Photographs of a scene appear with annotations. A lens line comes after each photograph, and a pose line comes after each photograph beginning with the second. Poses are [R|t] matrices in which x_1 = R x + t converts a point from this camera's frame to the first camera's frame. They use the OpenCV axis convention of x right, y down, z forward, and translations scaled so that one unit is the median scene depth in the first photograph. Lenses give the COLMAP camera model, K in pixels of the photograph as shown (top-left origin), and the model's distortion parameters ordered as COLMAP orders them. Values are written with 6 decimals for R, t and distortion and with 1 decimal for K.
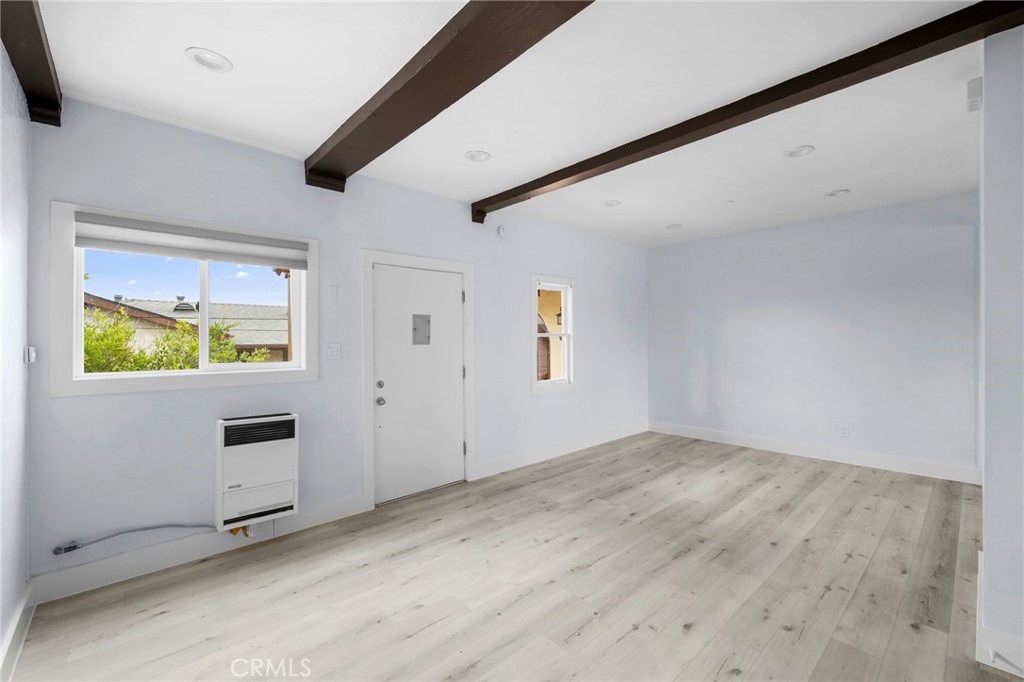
lens RADIAL K [[424.9, 0, 512.4], [0, 424.9, 337.4], [0, 0, 1]] dist [0.000187, -0.000001]
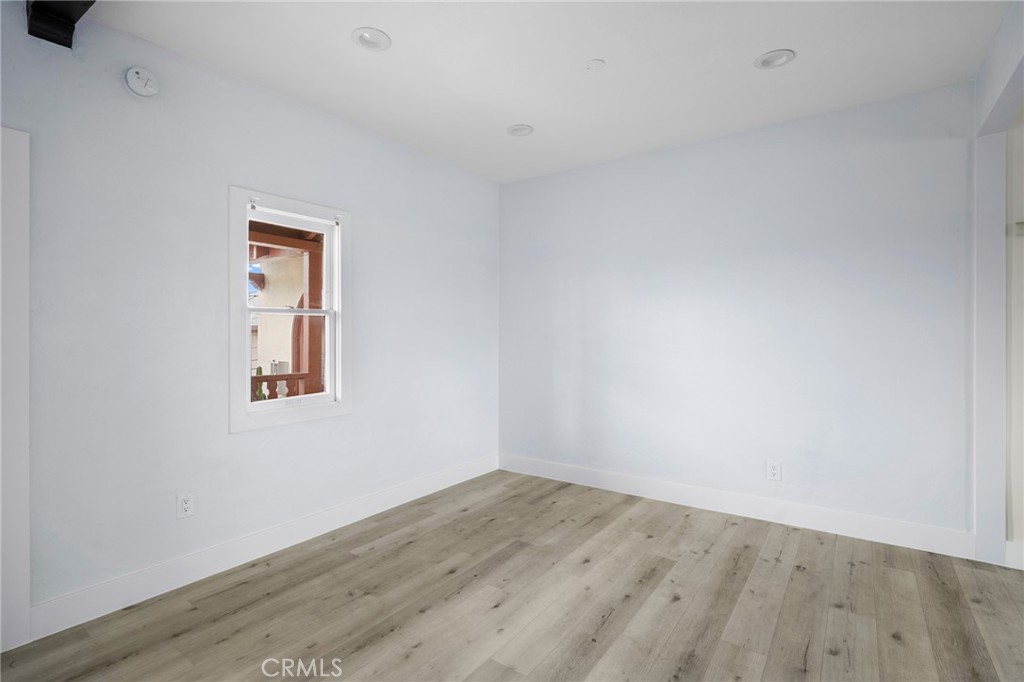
lens RADIAL K [[491.7, 0, 510.6], [0, 491.7, 332.7], [0, 0, 1]] dist [-0.000201, 0.000310]
pose [[0.977480, 0.006277, 0.210934, 0.302142], [-0.006410, 0.999979, -0.000055, 0.024826], [-0.210930, -0.001298, 0.977500, 0.459403]]
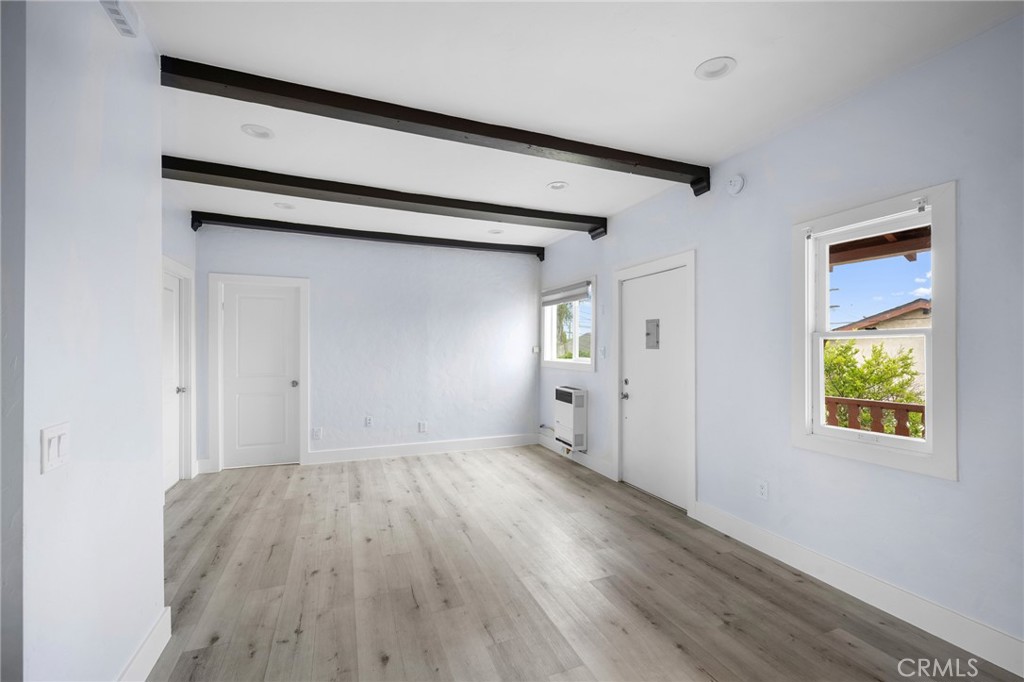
lens RADIAL K [[435.7, 0, 516.9], [0, 435.7, 344.9], [0, 0, 1]] dist [0.000244, -0.000400]
pose [[-0.344086, 0.002161, -0.938936, 0.876727], [0.006717, 0.999977, -0.000160, 0.005292], [0.938914, -0.006362, -0.344093, 1.065174]]
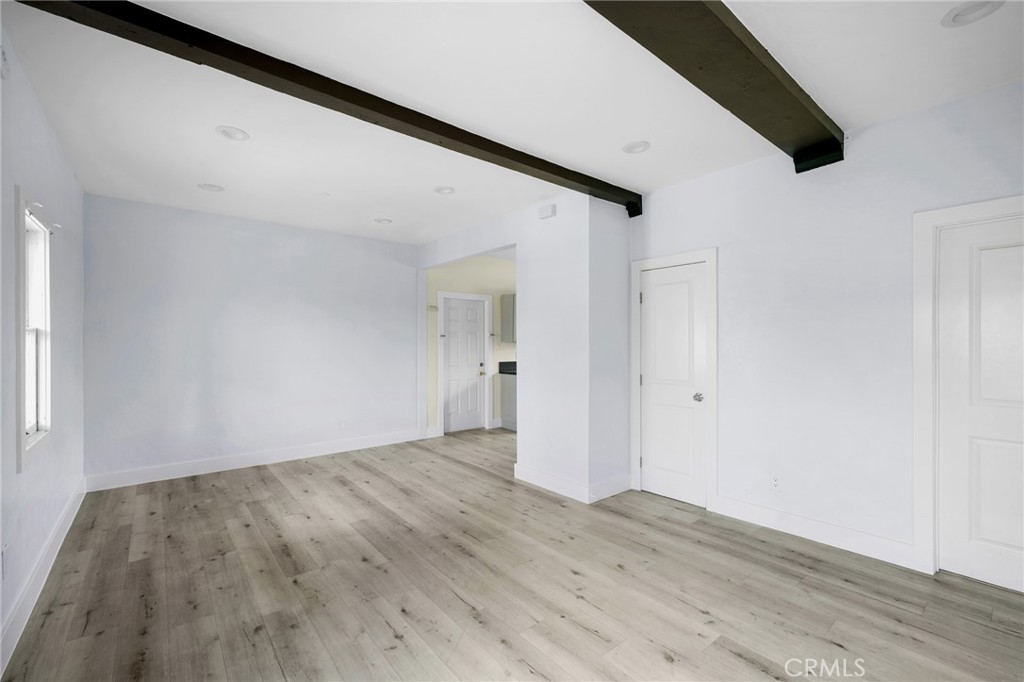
lens RADIAL K [[435.7, 0, 516.9], [0, 435.7, 344.9], [0, 0, 1]] dist [0.000244, -0.000400]
pose [[0.041098, 0.003460, 0.999149, -0.463740], [-0.006434, 0.999974, -0.003198, 0.009622], [-0.999134, -0.006297, 0.041119, 0.597481]]
